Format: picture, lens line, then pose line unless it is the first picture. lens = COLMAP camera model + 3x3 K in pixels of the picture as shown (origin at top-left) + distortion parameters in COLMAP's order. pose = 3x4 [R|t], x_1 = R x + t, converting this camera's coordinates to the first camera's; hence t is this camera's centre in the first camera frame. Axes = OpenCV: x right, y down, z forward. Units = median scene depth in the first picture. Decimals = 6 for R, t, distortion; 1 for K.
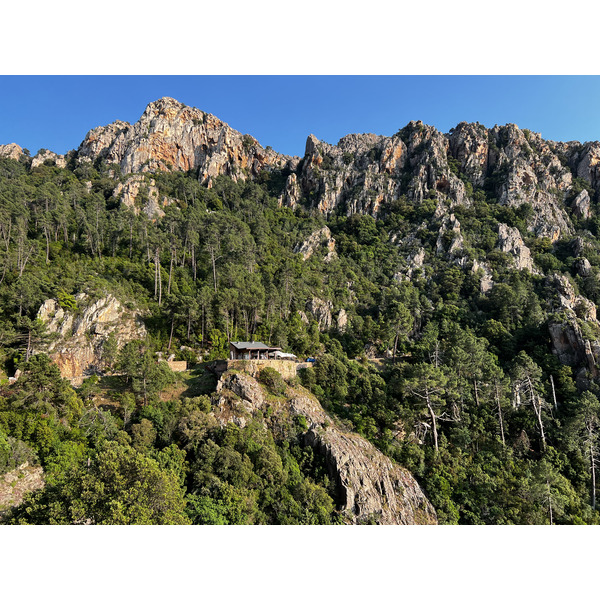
lens RADIAL K [[445.9, 0, 300.0], [0, 445.9, 300.0], [0, 0, 1]] dist [0.004607, -0.000576]
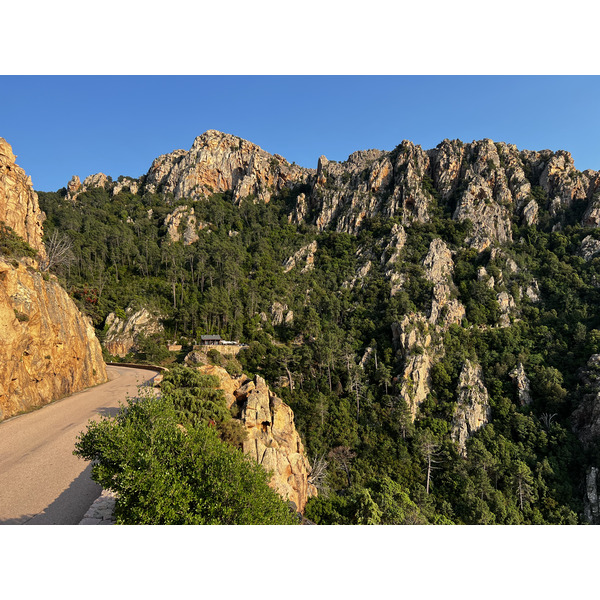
lens RADIAL K [[445.9, 0, 300.0], [0, 445.9, 300.0], [0, 0, 1]] dist [0.004607, -0.000576]
pose [[0.984990, -0.015461, -0.171919, 0.201951], [0.023746, 0.998648, 0.046240, -0.045240], [0.170972, -0.049629, 0.984025, -0.264663]]
